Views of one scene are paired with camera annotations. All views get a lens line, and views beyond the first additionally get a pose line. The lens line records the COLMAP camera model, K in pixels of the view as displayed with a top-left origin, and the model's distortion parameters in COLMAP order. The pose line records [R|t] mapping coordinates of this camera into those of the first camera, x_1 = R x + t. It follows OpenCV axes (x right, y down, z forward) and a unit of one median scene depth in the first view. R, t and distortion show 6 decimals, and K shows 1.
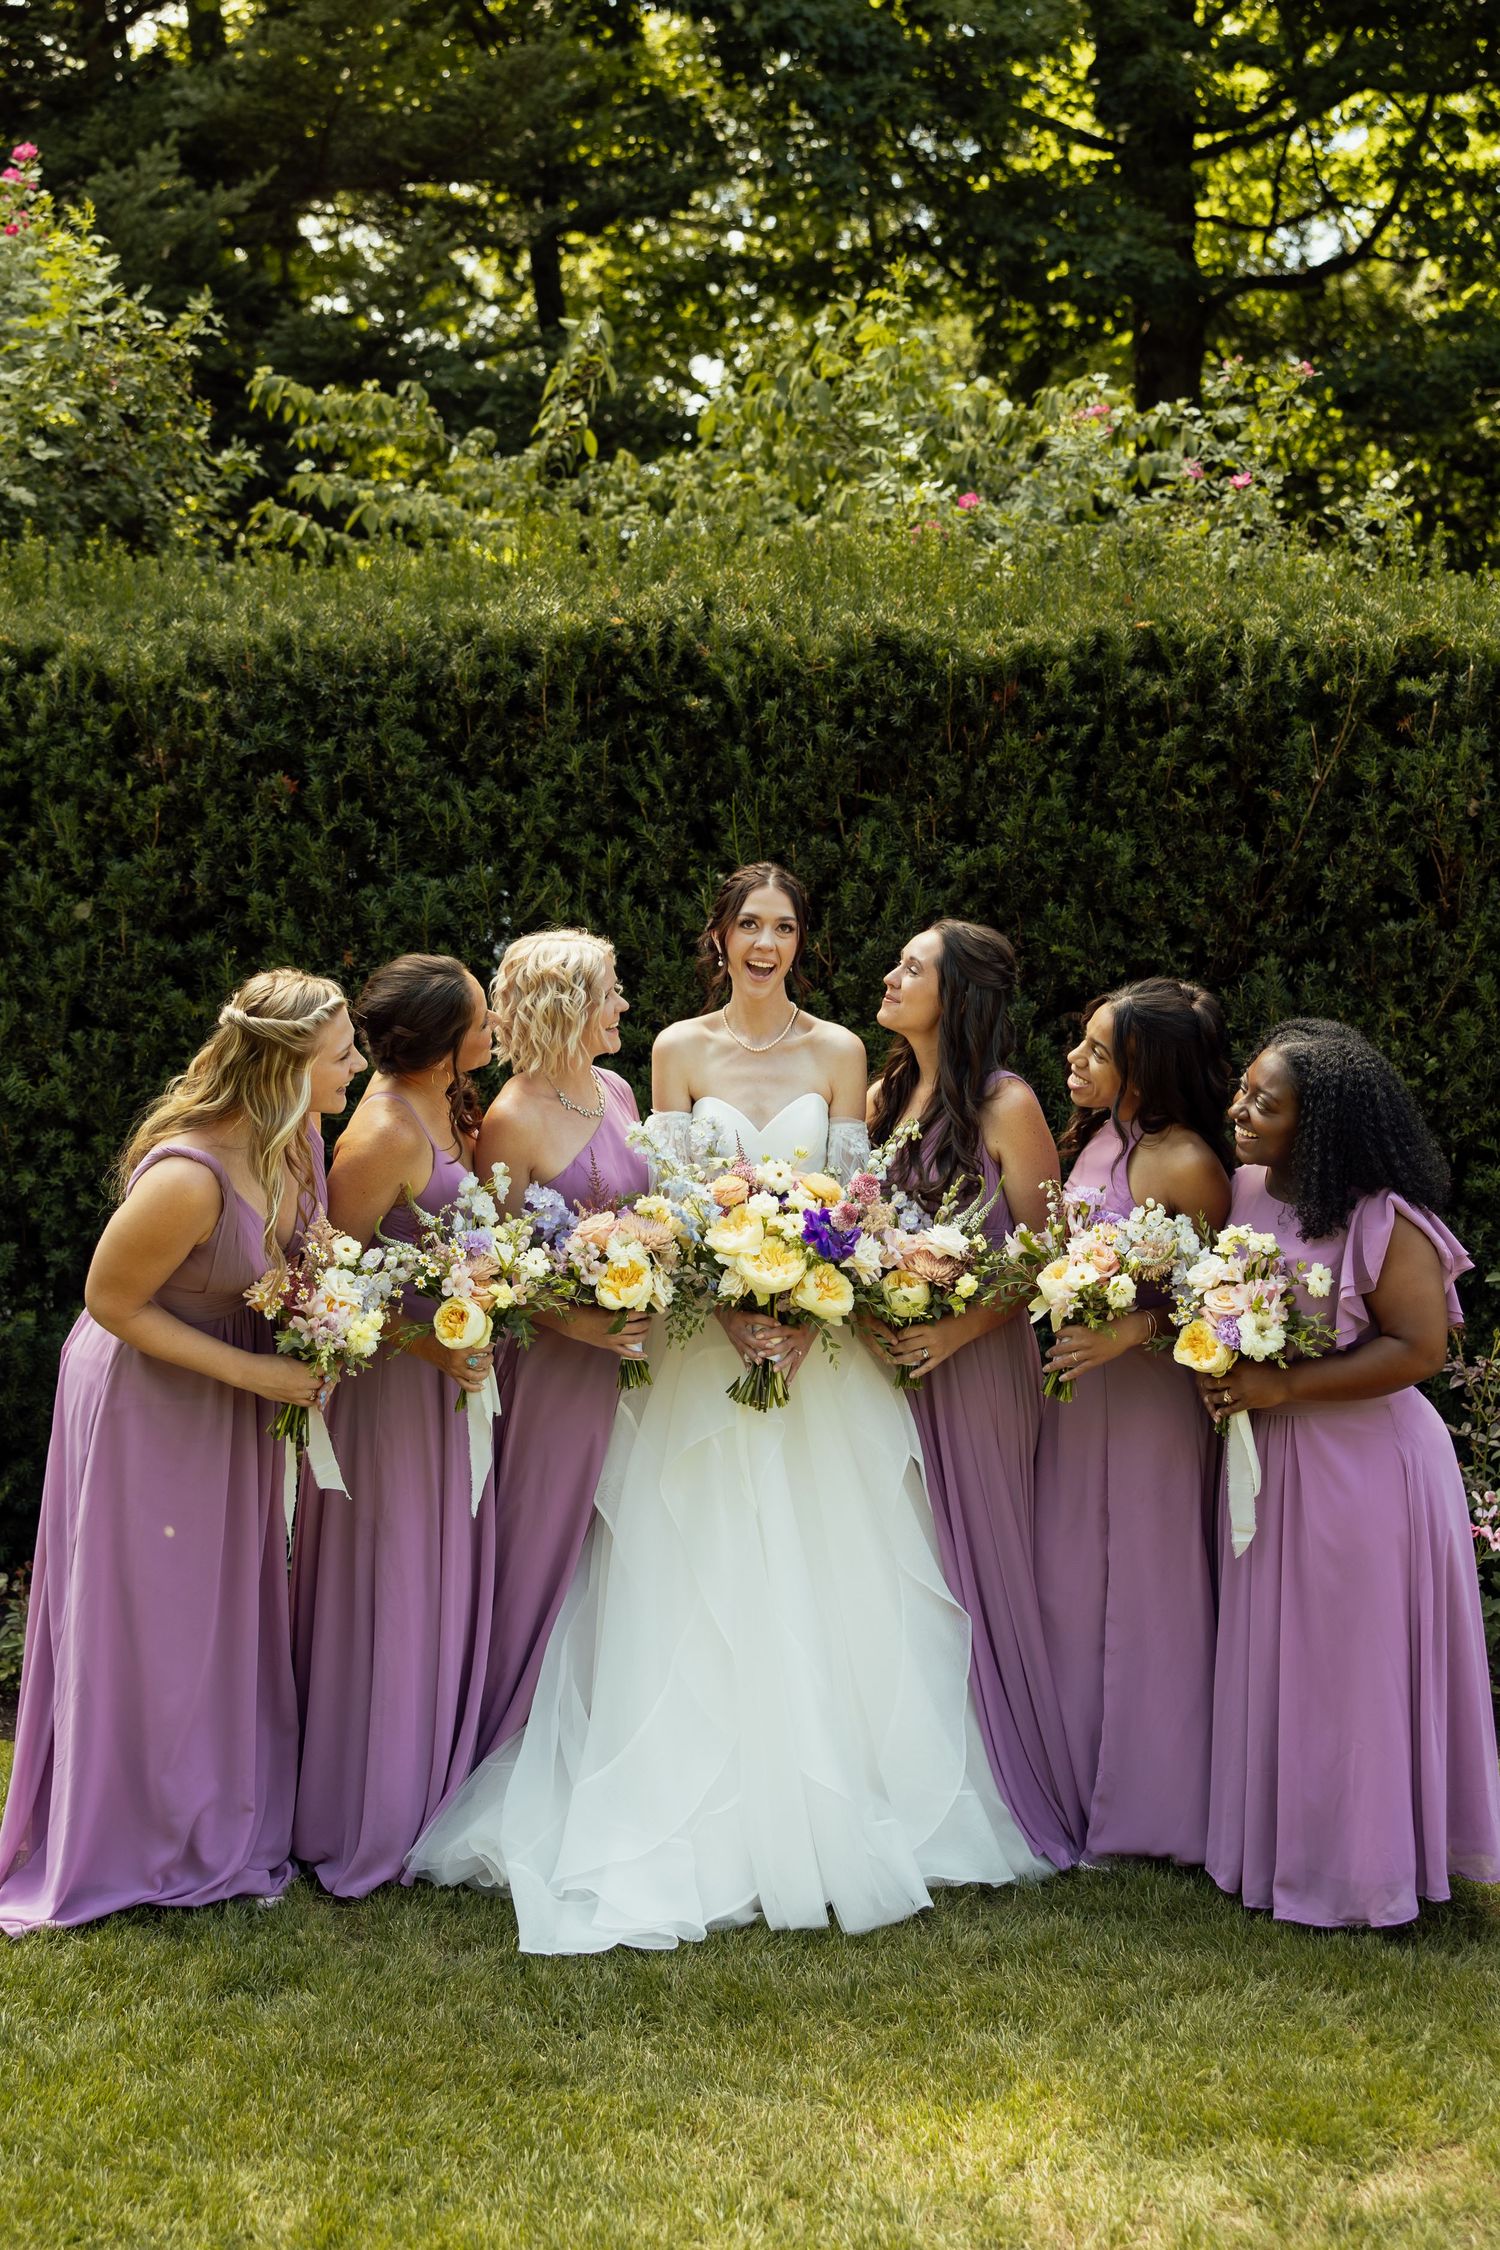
lens RADIAL K [[2542.4, 0, 727.8], [0, 2542.4, 1070.7], [0, 0, 1]] dist [-0.013218, 0.000000]
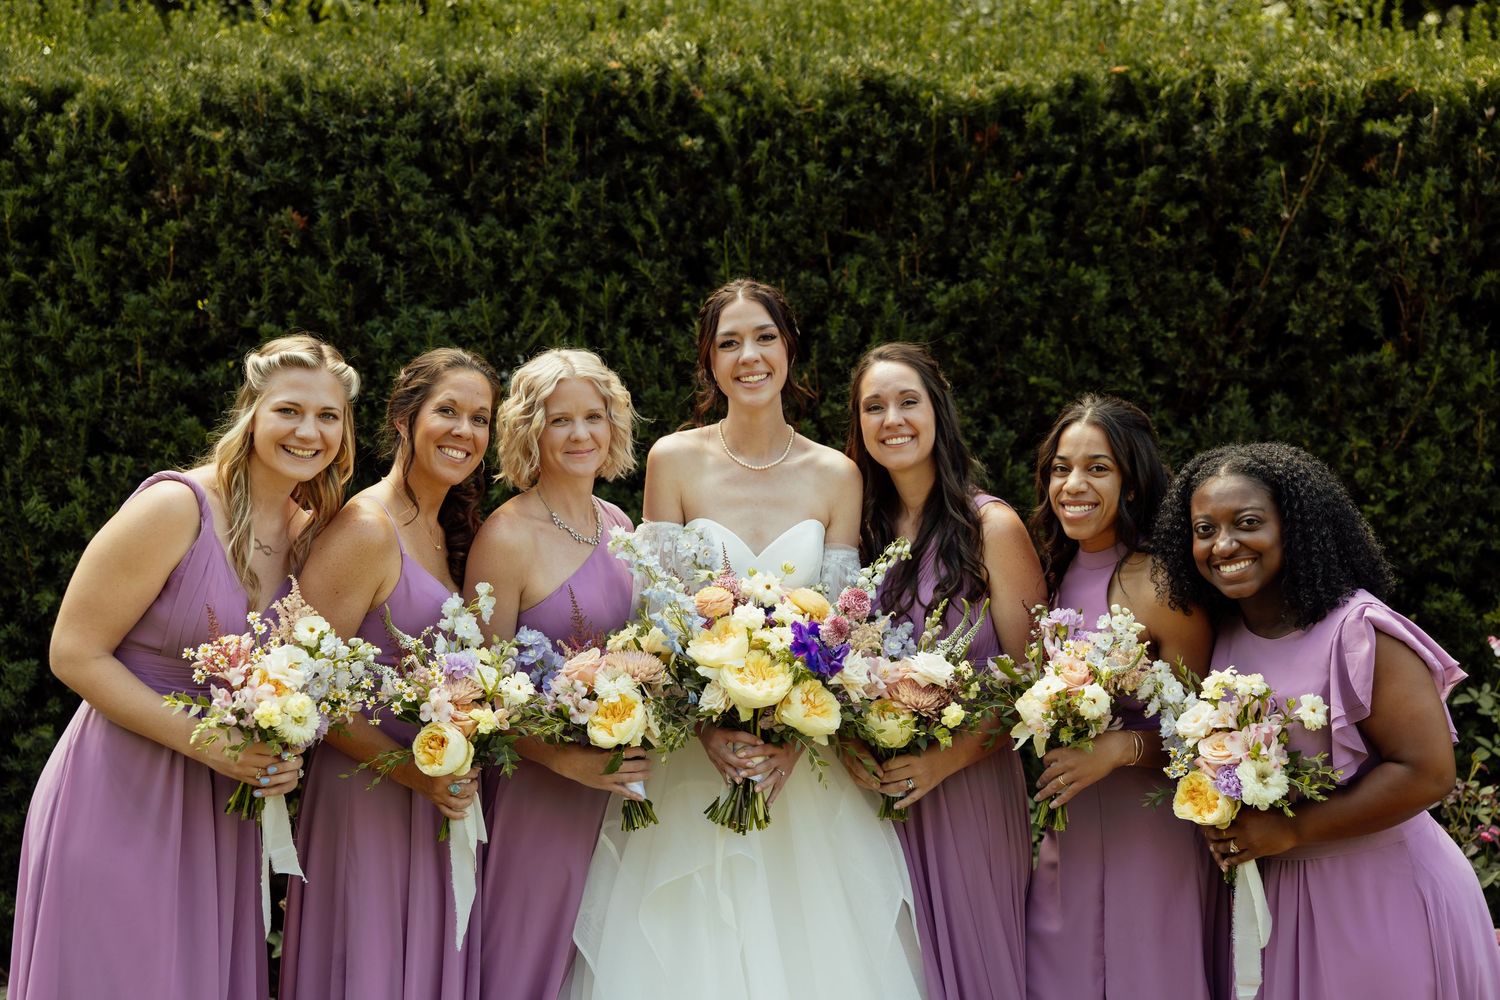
lens RADIAL K [[2061.4, 0, 748.3], [0, 2061.4, 507.6], [0, 0, 1]] dist [0.001969, 0.000000]
pose [[0.999993, 0.002463, 0.002923, 0.009355], [-0.002479, 0.999982, 0.005409, 0.000103], [-0.002910, -0.005416, 0.999981, 0.153922]]
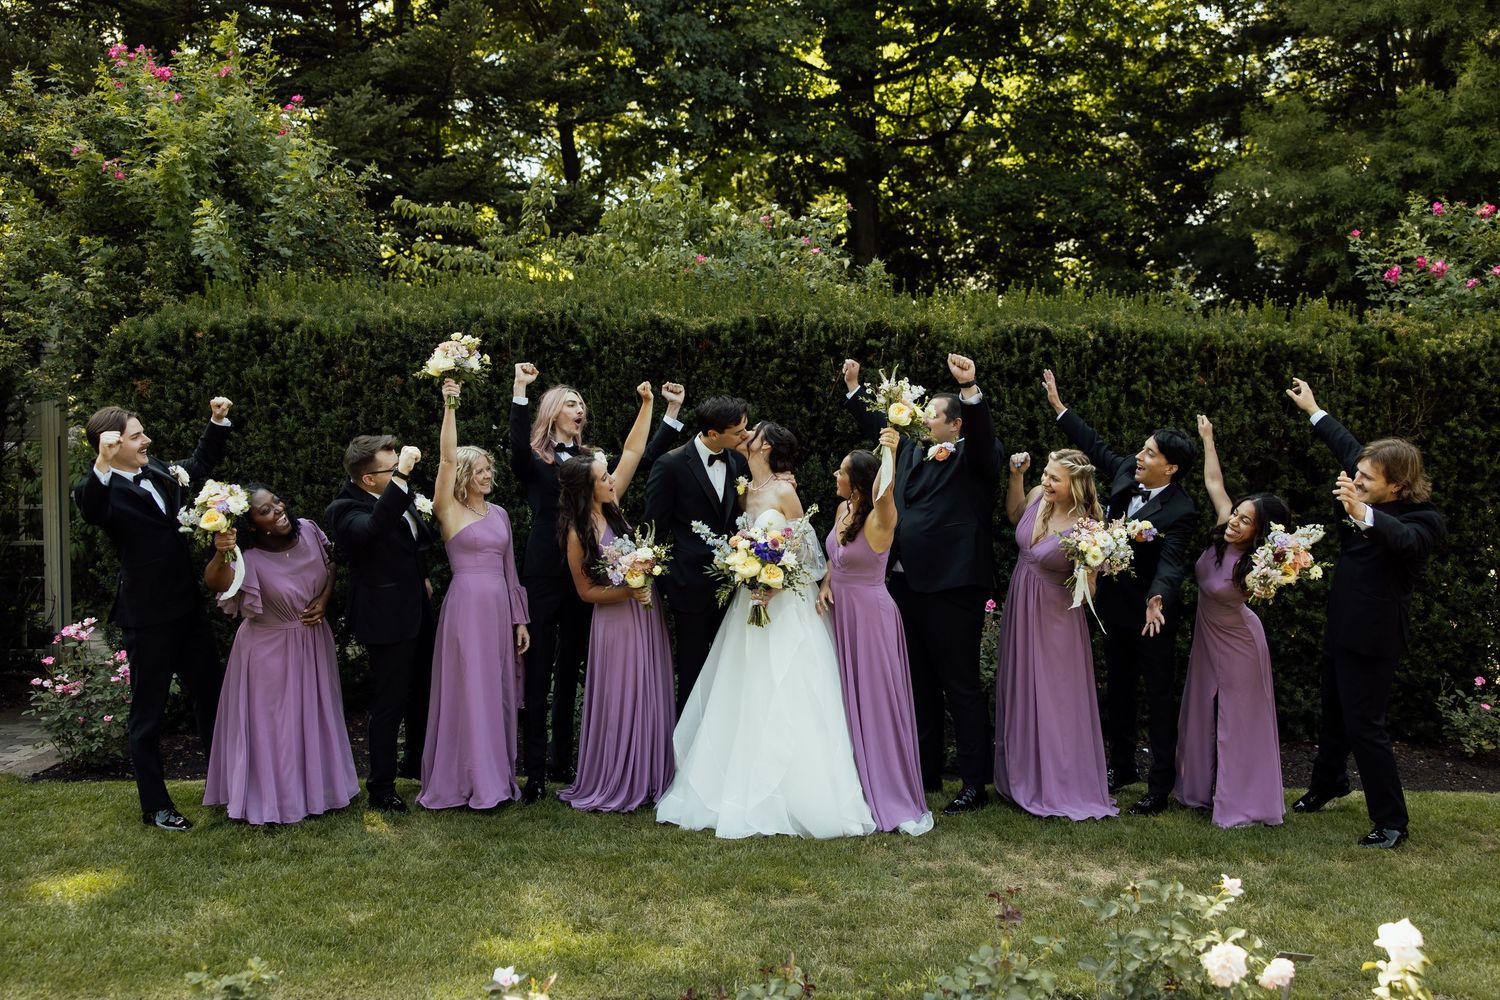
lens RADIAL K [[1259.5, 0, 754.4], [0, 1259.5, 505.3], [0, 0, 1]] dist [-0.006879, 0.015680]
pose [[0.998008, 0.000100, 0.063084, 0.081041], [0.000695, 0.999921, -0.012577, 0.017720], [-0.063081, 0.012595, 0.997929, -0.180865]]
